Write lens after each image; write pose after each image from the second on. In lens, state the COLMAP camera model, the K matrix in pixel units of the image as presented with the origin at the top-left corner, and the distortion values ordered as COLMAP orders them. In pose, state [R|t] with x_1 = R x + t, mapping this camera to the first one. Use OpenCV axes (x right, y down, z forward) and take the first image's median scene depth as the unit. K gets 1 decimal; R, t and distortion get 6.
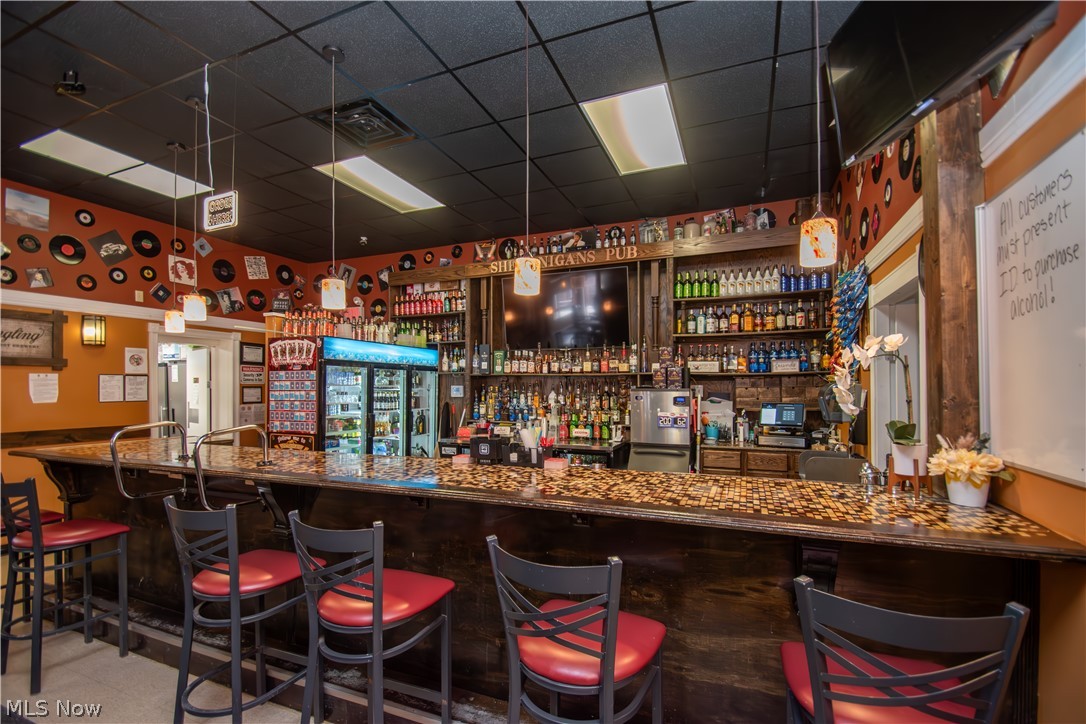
lens RADIAL K [[484.9, 0, 540.0], [0, 484.9, 384.0], [0, 0, 1]] dist [0.016797, -0.019186]
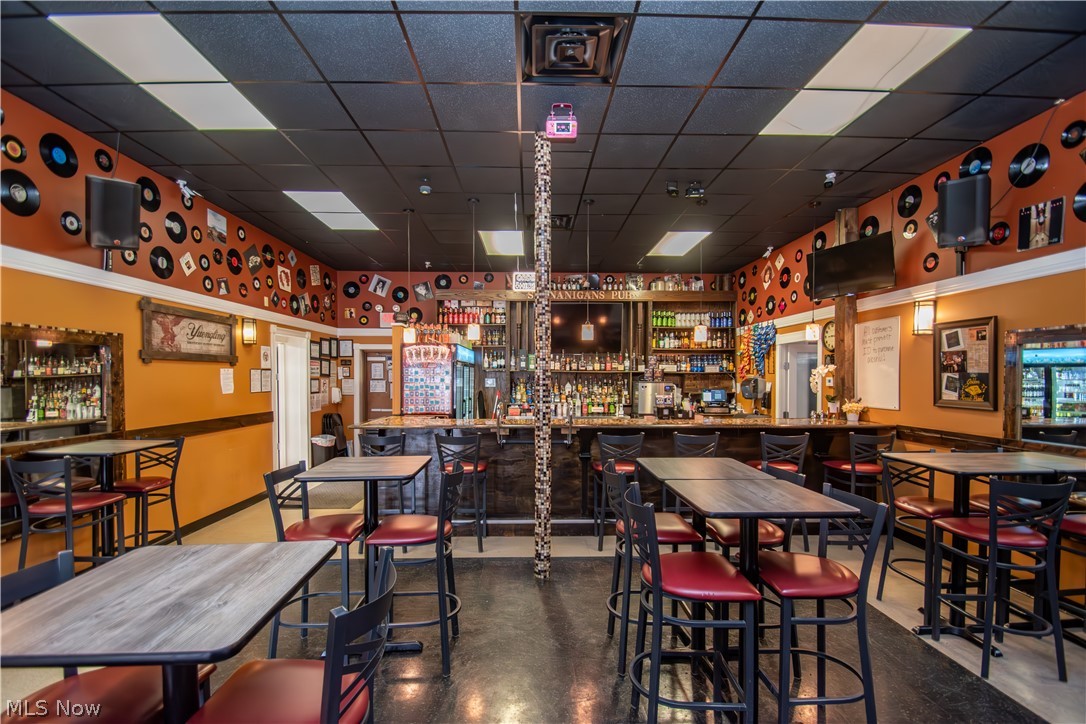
lens RADIAL K [[478.8, 0, 540.4], [0, 478.8, 383.0], [0, 0, 1]] dist [0.012376, -0.015844]
pose [[0.915417, -0.001597, 0.402503, -0.697411], [-0.006412, 0.999807, 0.018550, -0.011720], [-0.402455, -0.019562, 0.915231, -0.322416]]
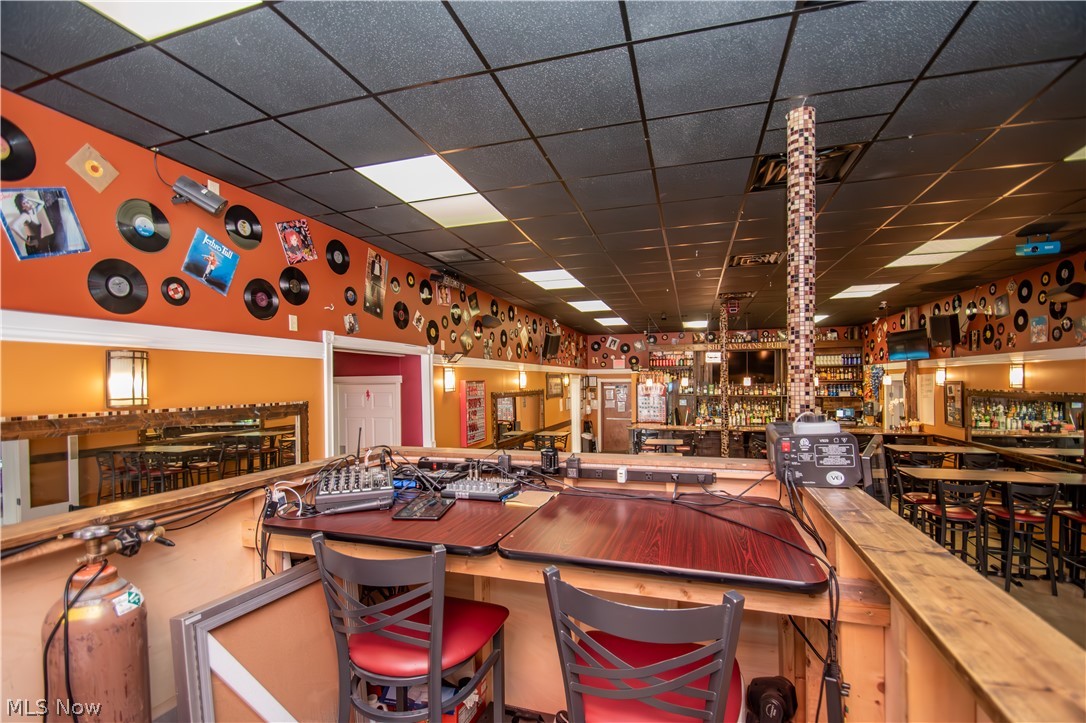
lens RADIAL K [[484.9, 0, 540.0], [0, 484.9, 383.5], [0, 0, 1]] dist [0.016797, -0.019186]
pose [[0.996020, -0.004961, 0.088996, -1.178774], [0.004036, 0.999936, 0.010576, -0.111211], [-0.089043, -0.010174, 0.995976, -1.259778]]
